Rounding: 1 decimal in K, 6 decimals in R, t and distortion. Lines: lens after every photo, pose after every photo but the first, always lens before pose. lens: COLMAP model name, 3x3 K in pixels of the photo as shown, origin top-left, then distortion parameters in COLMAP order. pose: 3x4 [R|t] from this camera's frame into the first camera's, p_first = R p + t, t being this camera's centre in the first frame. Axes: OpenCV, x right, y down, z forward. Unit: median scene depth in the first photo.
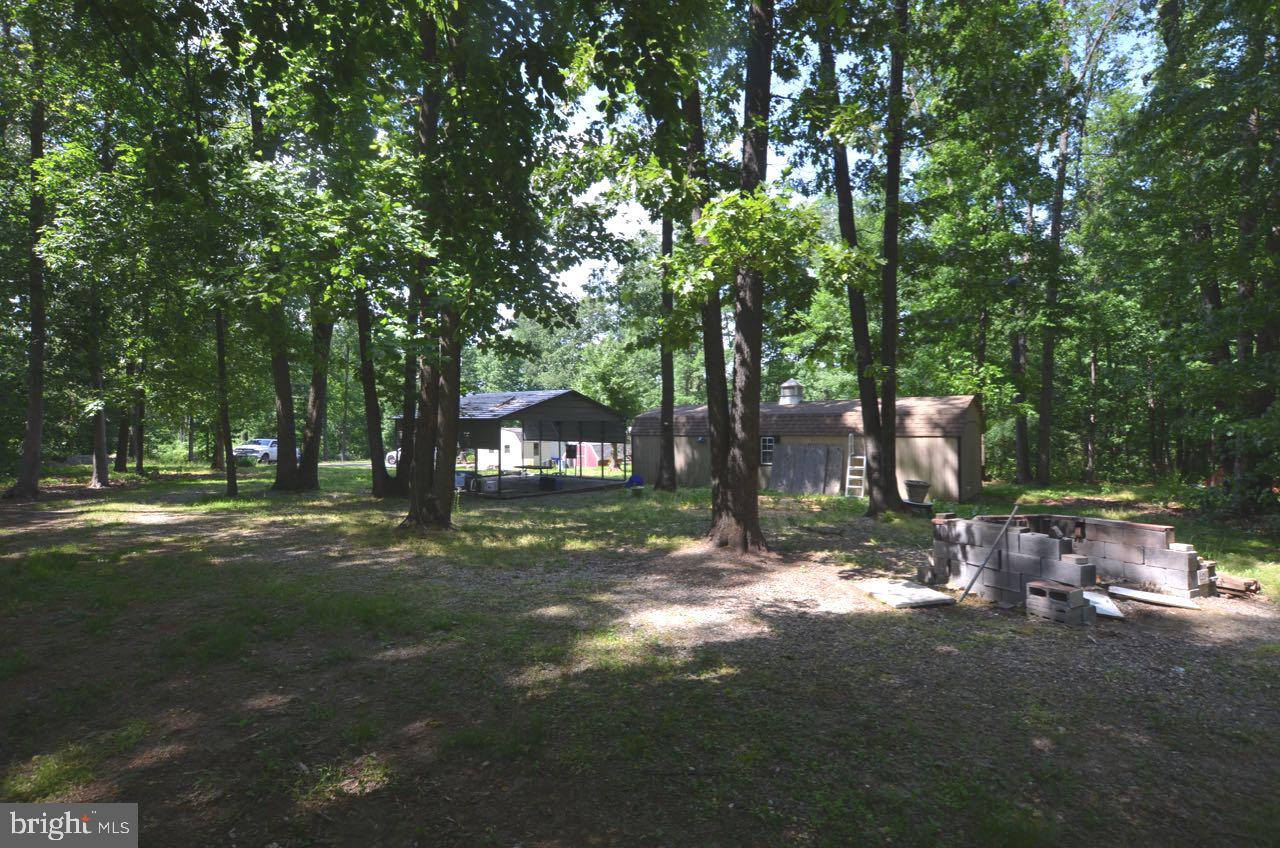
lens RADIAL K [[559.1, 0, 640.0], [0, 559.1, 424.0], [0, 0, 1]] dist [-0.025338, -0.000216]
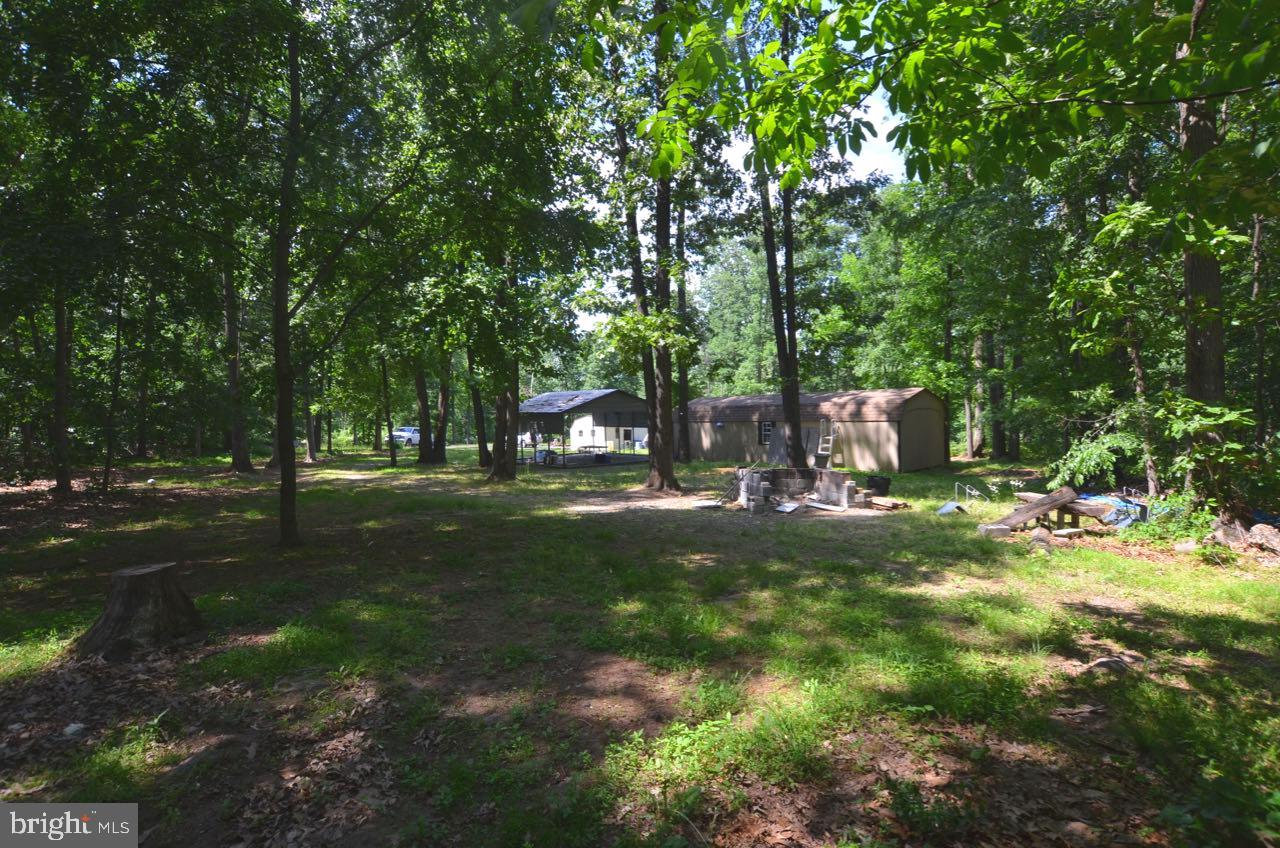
lens RADIAL K [[559.1, 0, 640.0], [0, 559.1, 424.0], [0, 0, 1]] dist [-0.025338, -0.000216]
pose [[0.980909, -0.012501, -0.194063, 0.224013], [0.018422, 0.999417, 0.028736, -0.017687], [0.193591, -0.031762, 0.980568, -0.367300]]
